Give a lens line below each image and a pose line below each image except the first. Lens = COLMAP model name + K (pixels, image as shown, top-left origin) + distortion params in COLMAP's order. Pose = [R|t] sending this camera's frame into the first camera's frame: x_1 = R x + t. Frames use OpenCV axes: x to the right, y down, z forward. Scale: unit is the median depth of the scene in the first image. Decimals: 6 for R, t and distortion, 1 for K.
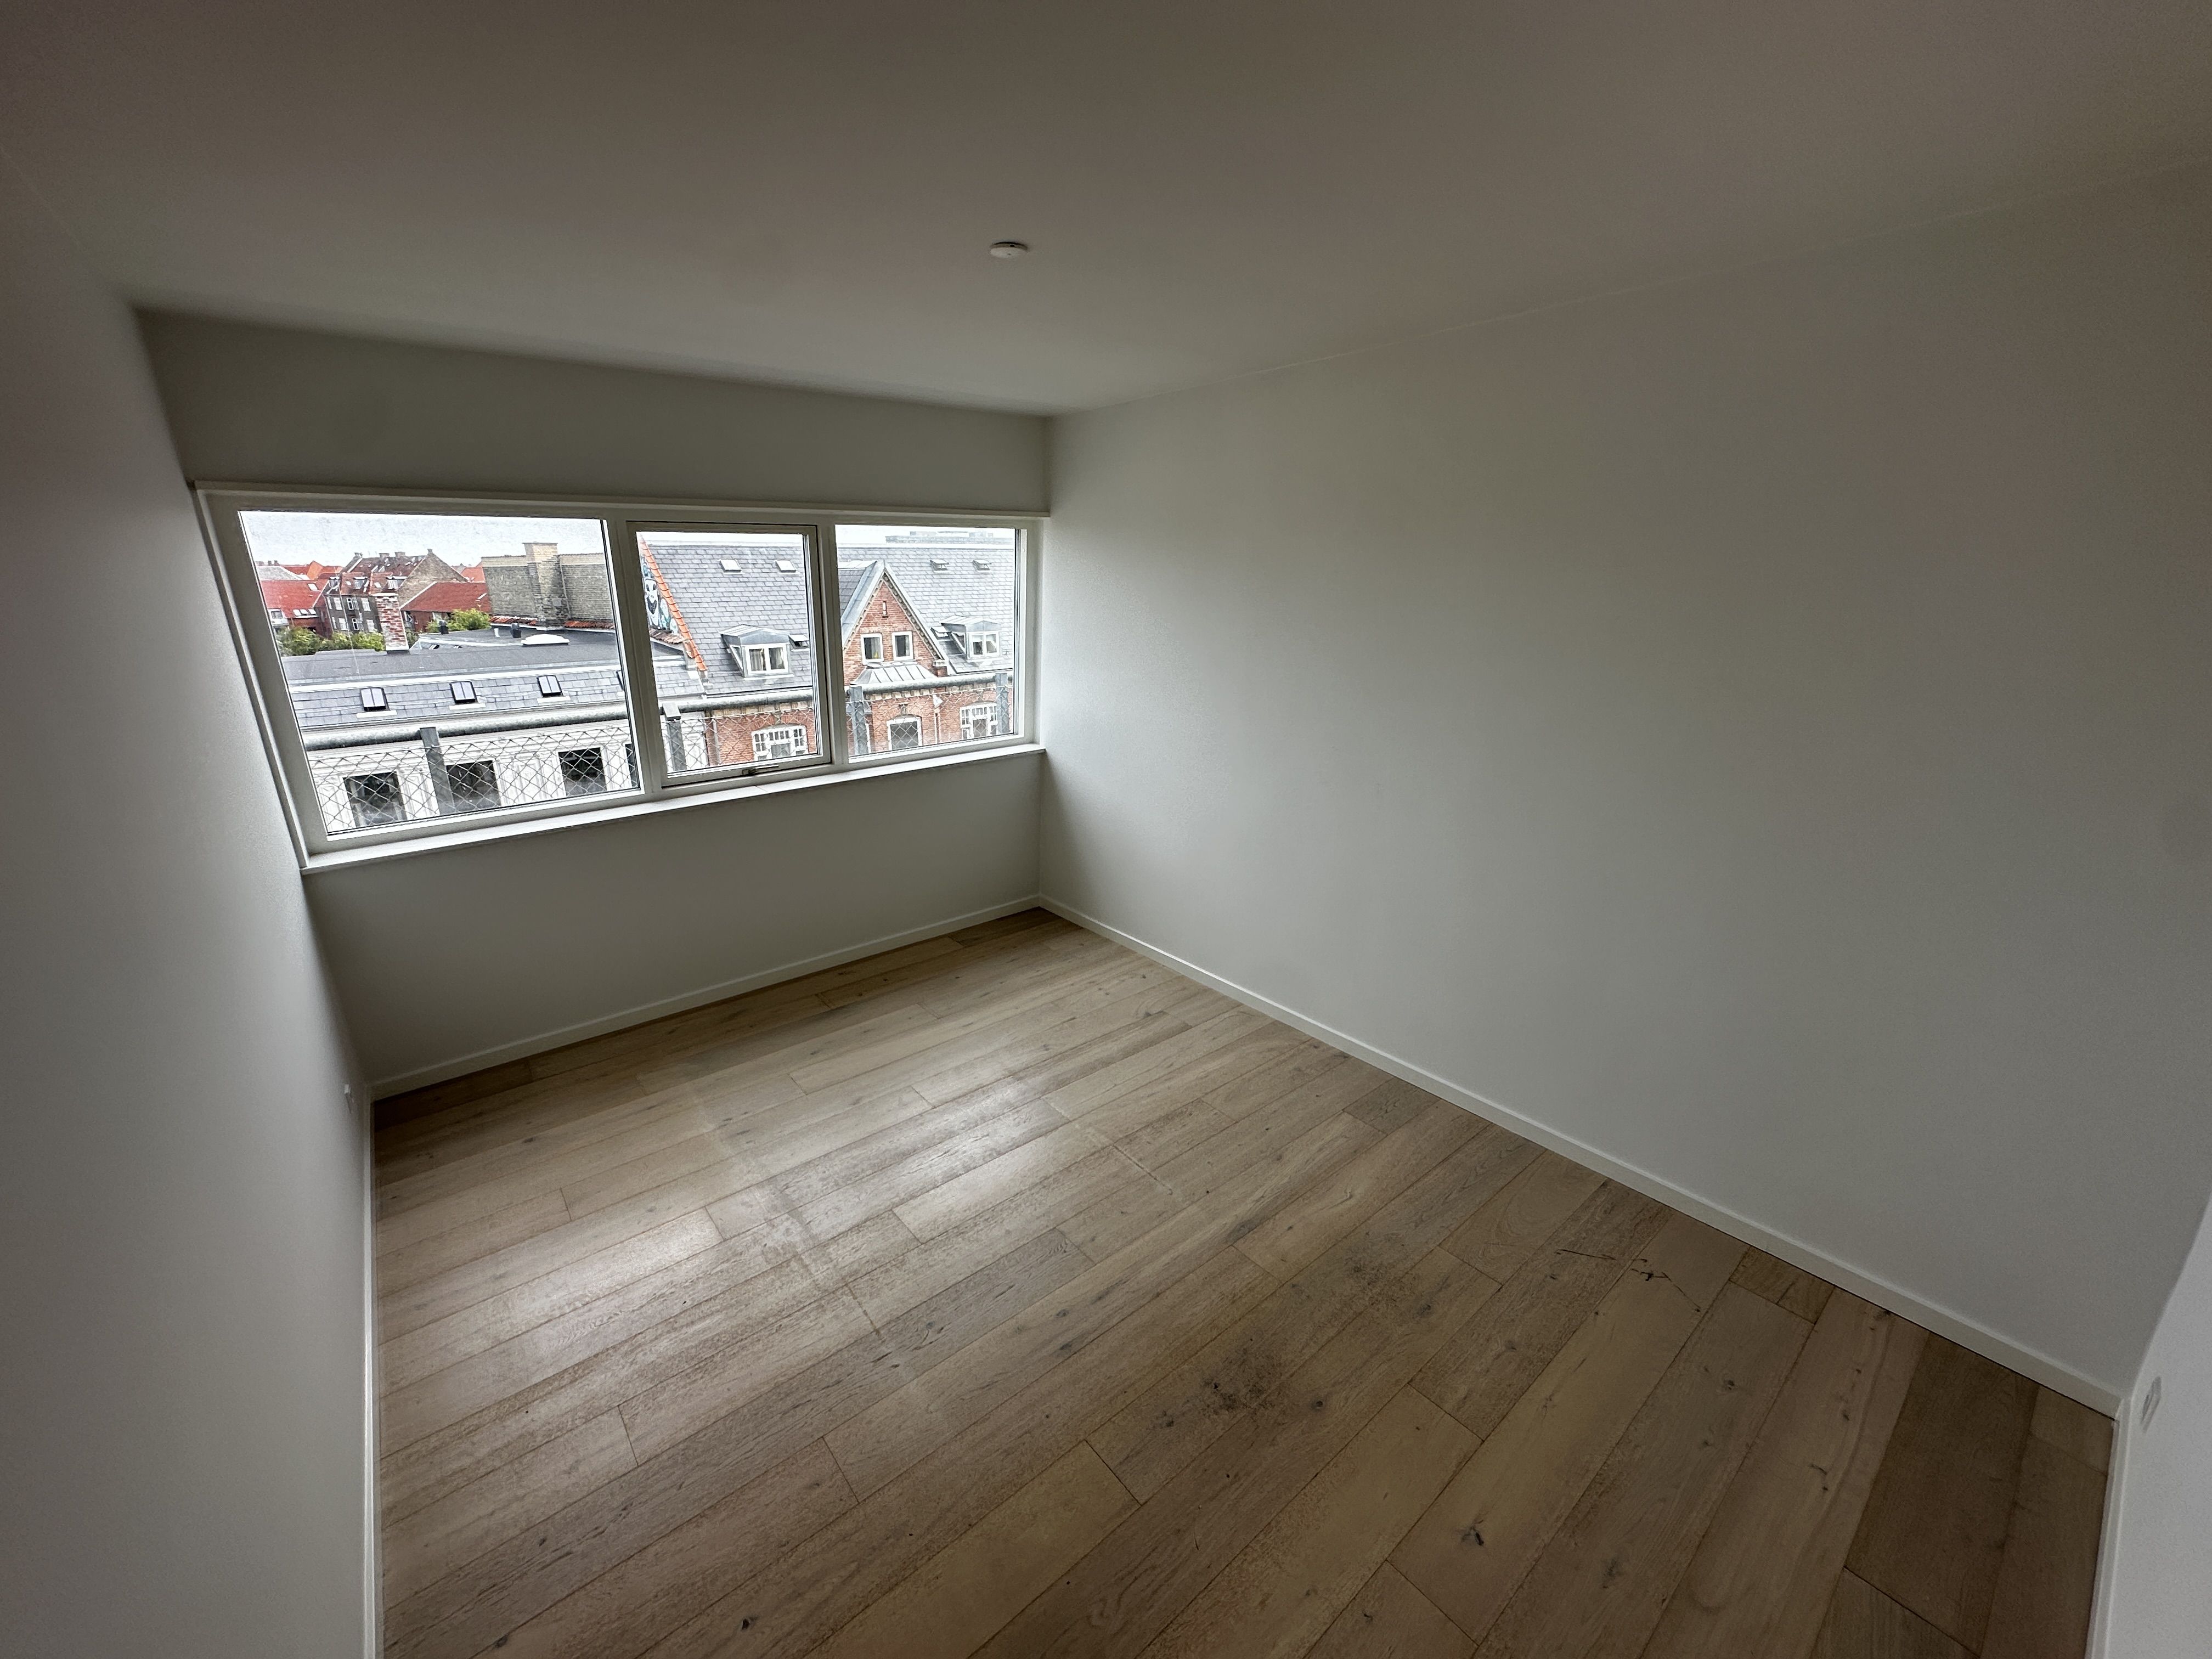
lens RADIAL K [[881.4, 0, 1114.4], [0, 881.4, 830.2], [0, 0, 1]] dist [-0.000661, -0.000281]
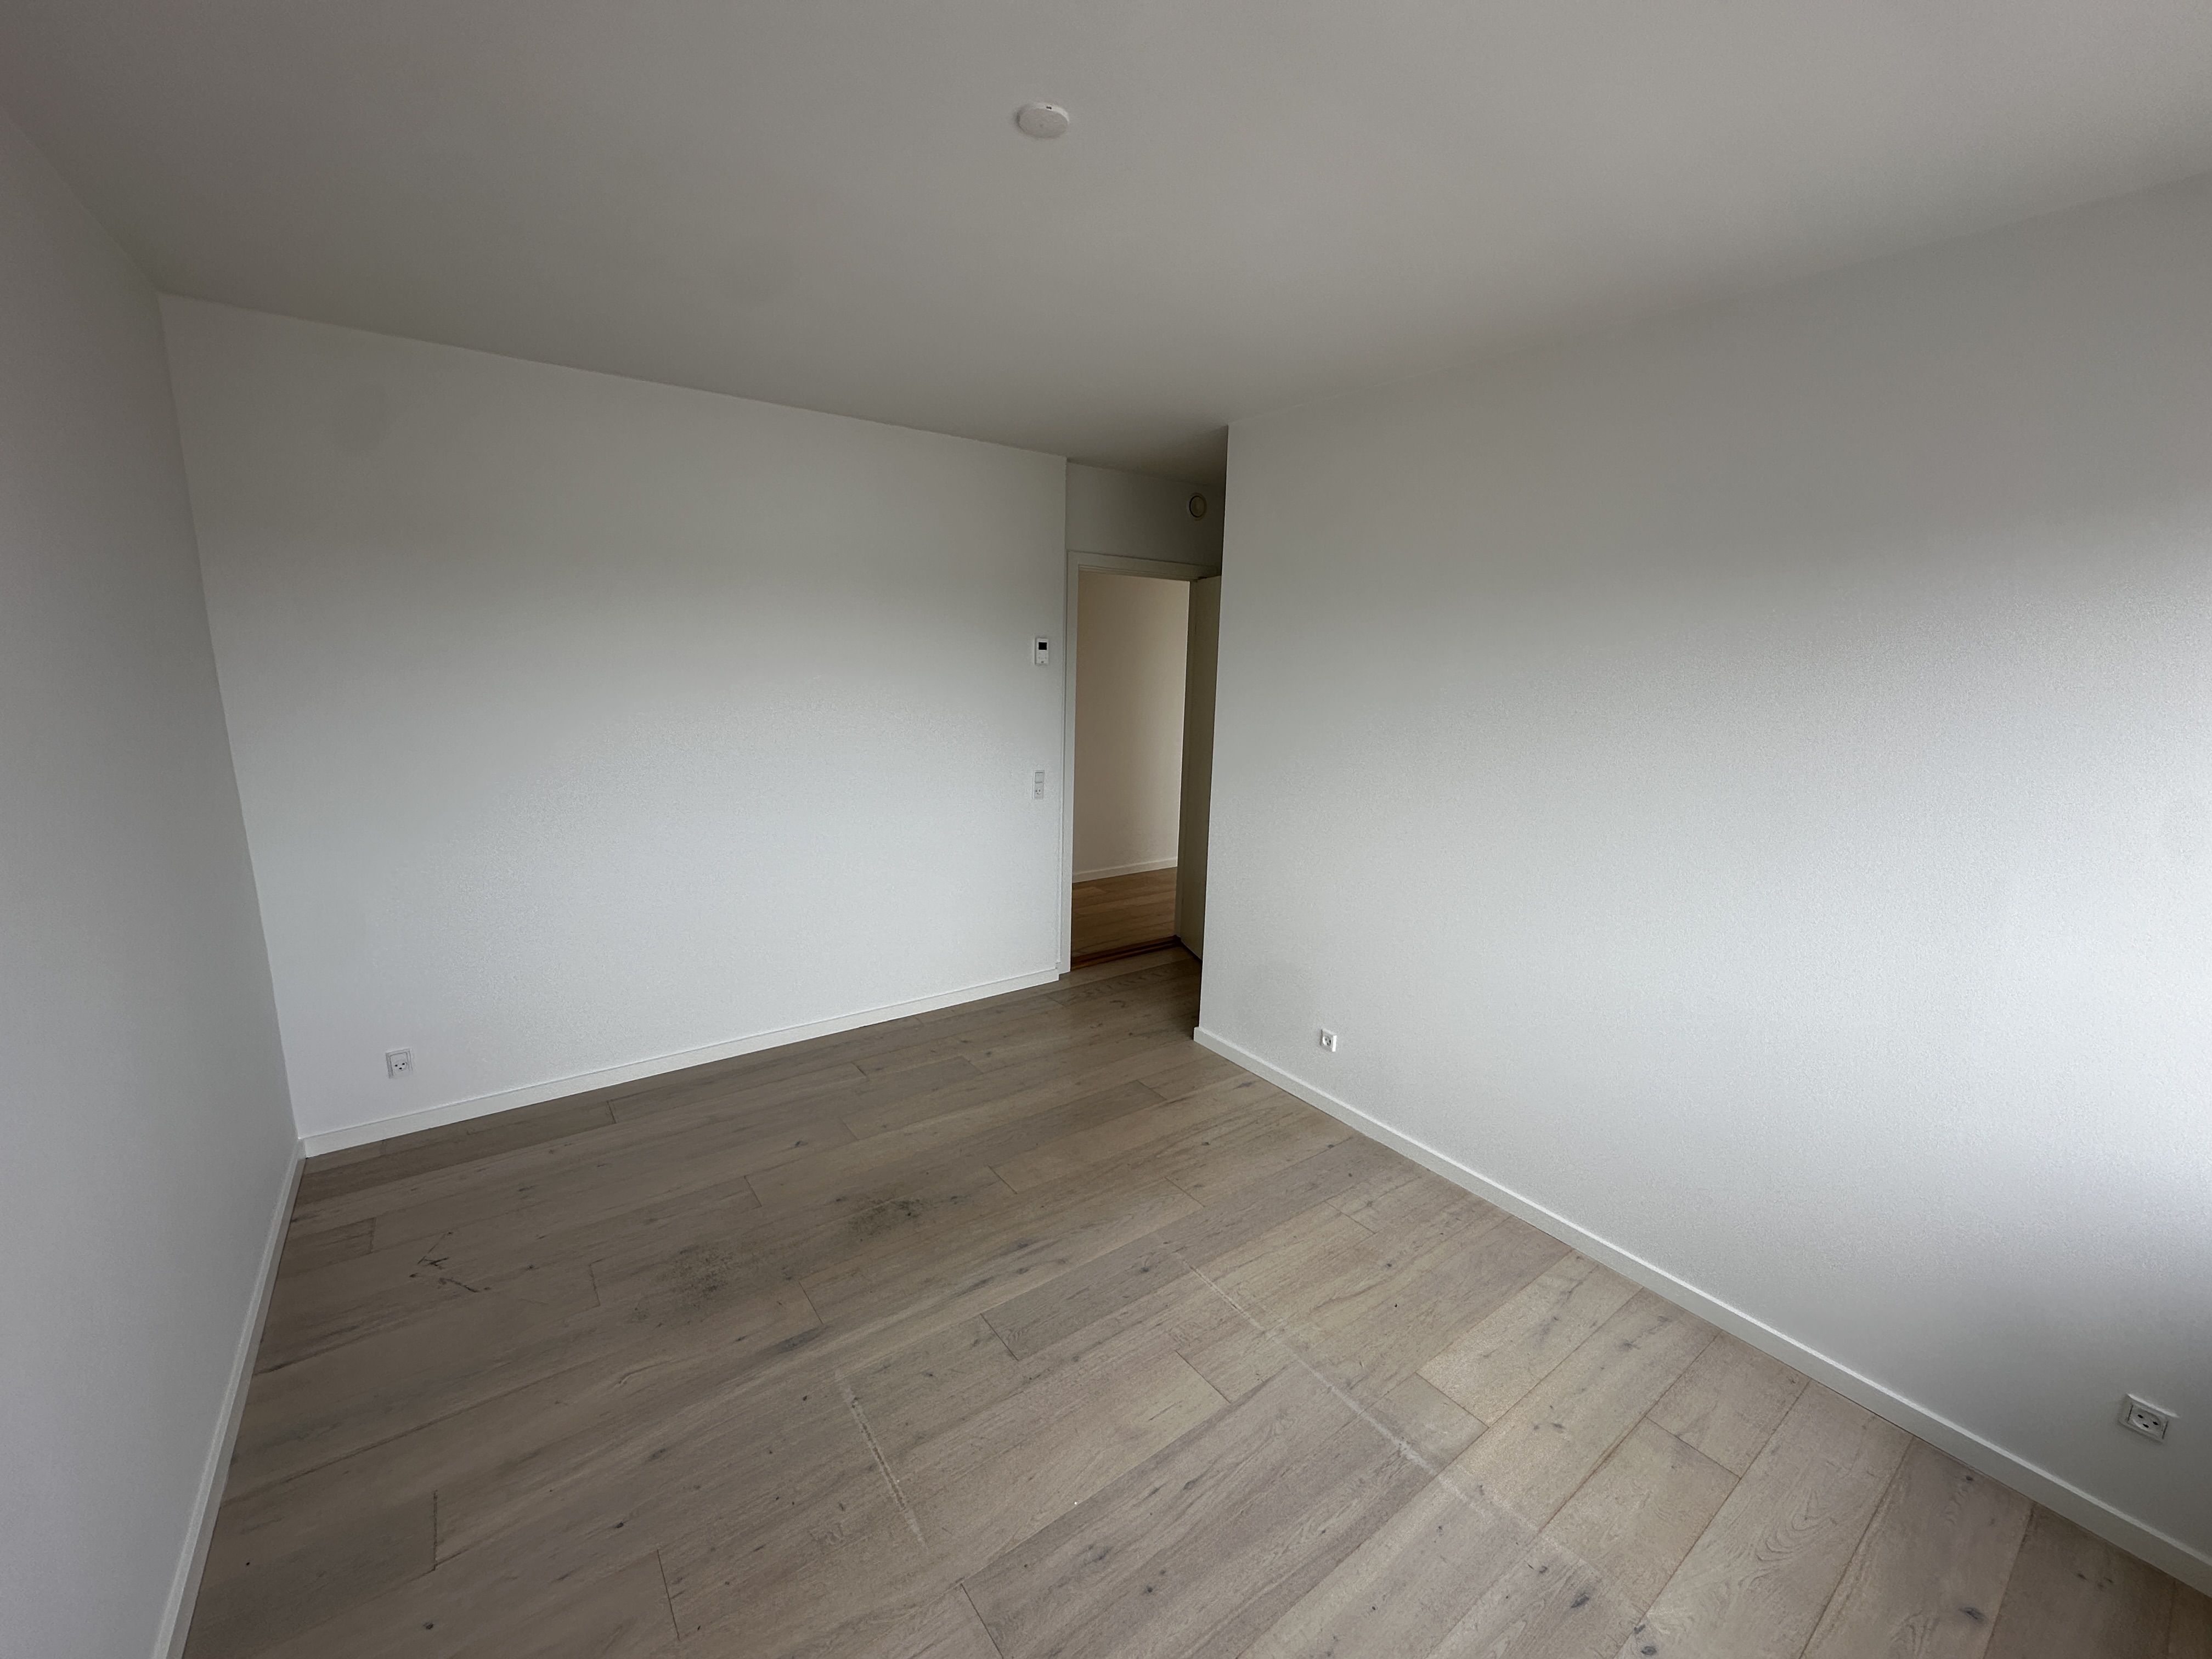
lens RADIAL K [[881.4, 0, 1106.3], [0, 881.4, 830.7], [0, 0, 1]] dist [-0.000661, -0.000281]
pose [[-0.998211, -0.028534, 0.052540, -0.256776], [-0.001385, 0.889569, 0.456799, -0.522435], [-0.059772, 0.455909, -0.888017, 2.168792]]
